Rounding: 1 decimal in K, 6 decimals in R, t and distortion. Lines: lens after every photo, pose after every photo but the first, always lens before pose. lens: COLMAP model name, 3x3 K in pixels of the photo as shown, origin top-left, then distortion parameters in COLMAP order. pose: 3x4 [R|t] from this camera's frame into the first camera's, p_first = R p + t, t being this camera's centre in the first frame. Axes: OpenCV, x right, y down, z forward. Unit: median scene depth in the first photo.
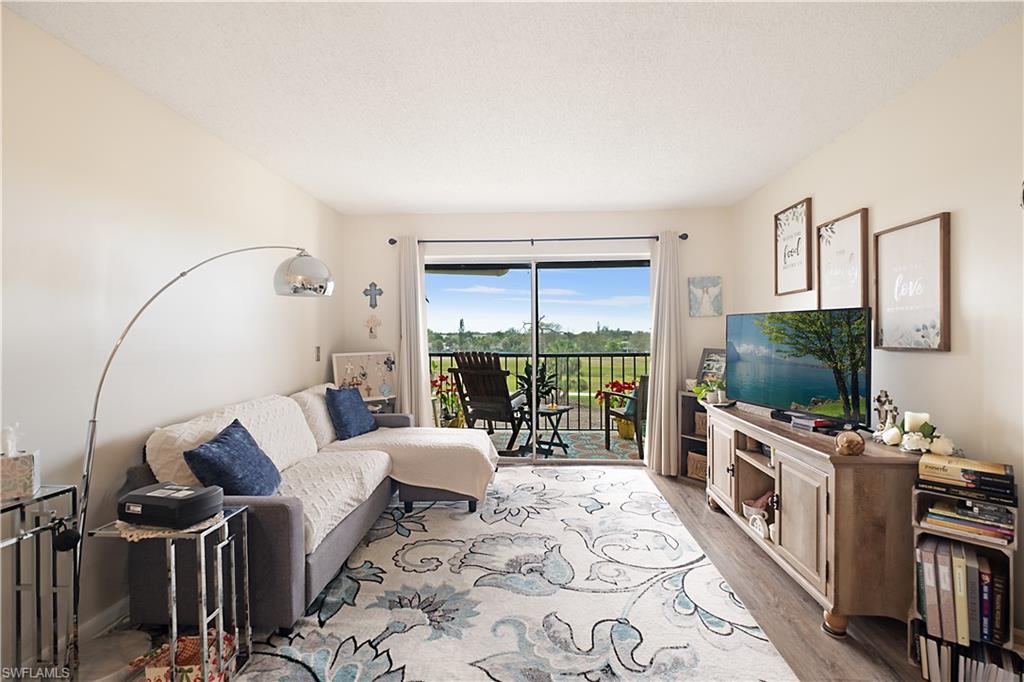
lens RADIAL K [[446.1, 0, 510.6], [0, 446.1, 338.9], [0, 0, 1]] dist [0.009766, -0.000360]
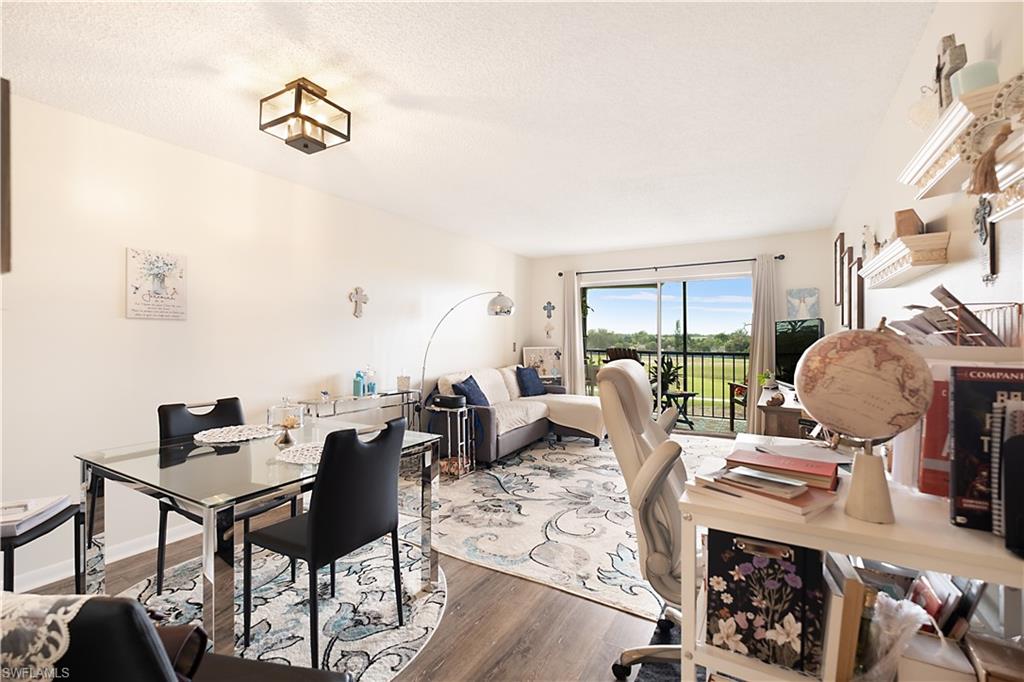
lens RADIAL K [[446.1, 0, 514.6], [0, 446.1, 339.4], [0, 0, 1]] dist [0.009766, -0.000360]
pose [[0.894016, 0.007159, -0.447977, 0.367367], [-0.008607, 0.999962, -0.001197, 0.008118], [0.447952, 0.004926, 0.894044, -0.566736]]
